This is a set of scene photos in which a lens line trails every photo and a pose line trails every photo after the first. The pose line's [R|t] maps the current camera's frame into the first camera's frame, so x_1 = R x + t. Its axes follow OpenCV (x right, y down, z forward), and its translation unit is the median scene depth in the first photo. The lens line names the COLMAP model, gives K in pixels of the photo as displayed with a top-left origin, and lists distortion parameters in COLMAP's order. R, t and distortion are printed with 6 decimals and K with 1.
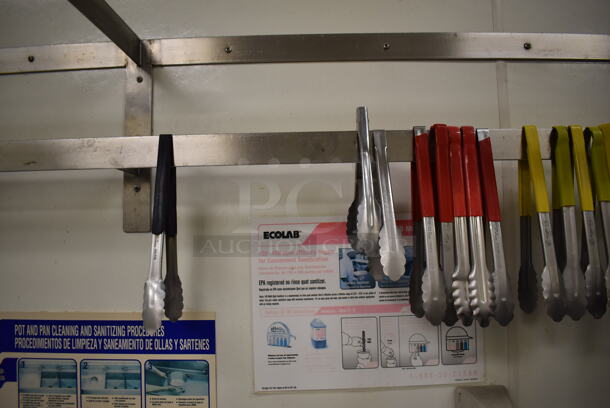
lens RADIAL K [[473.7, 0, 305.0], [0, 473.7, 204.0], [0, 0, 1]] dist [-0.097302, 0.011077]
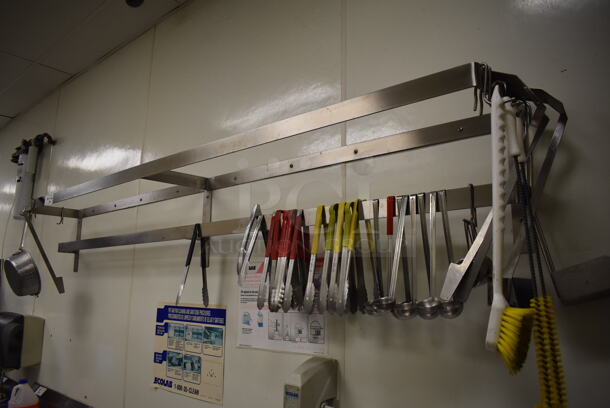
lens RADIAL K [[473.7, 0, 305.0], [0, 473.7, 204.0], [0, 0, 1]] dist [-0.097302, 0.011077]
pose [[0.760061, -0.090330, -0.643544, 1.465705], [0.016587, 0.992666, -0.119743, 0.039632], [0.649641, 0.080338, 0.755985, -0.388233]]
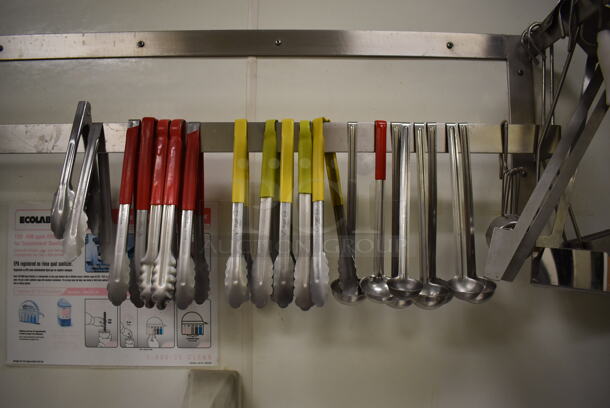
lens RADIAL K [[473.7, 0, 305.0], [0, 473.7, 204.0], [0, 0, 1]] dist [-0.097302, 0.011077]
pose [[0.999684, 0.021223, 0.013455, 0.558686], [-0.021332, 0.999741, 0.007961, 0.008297], [-0.013283, -0.008245, 0.999878, -0.050533]]
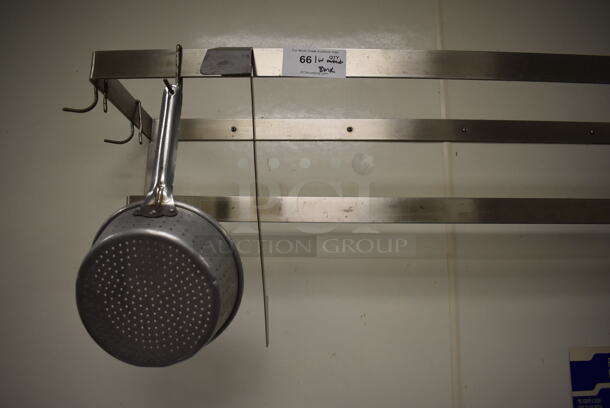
lens RADIAL K [[473.7, 0, 305.0], [0, 473.7, 204.0], [0, 0, 1]] dist [-0.097302, 0.011077]
pose [[0.999617, 0.027606, -0.002114, -1.424842], [-0.027587, 0.986683, -0.160300, 0.085089], [-0.002340, 0.160297, 0.987066, -0.188142]]
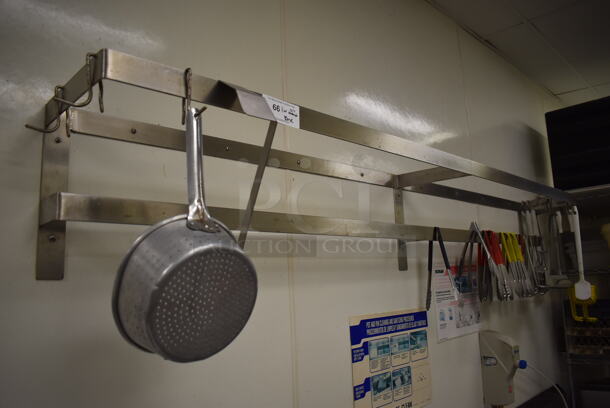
lens RADIAL K [[473.7, 0, 305.0], [0, 473.7, 204.0], [0, 0, 1]] dist [-0.097302, 0.011077]
pose [[0.715264, 0.102872, 0.691241, -2.160673], [-0.013087, 0.990905, -0.133927, 0.055005], [-0.698732, 0.086747, 0.710105, -0.194798]]
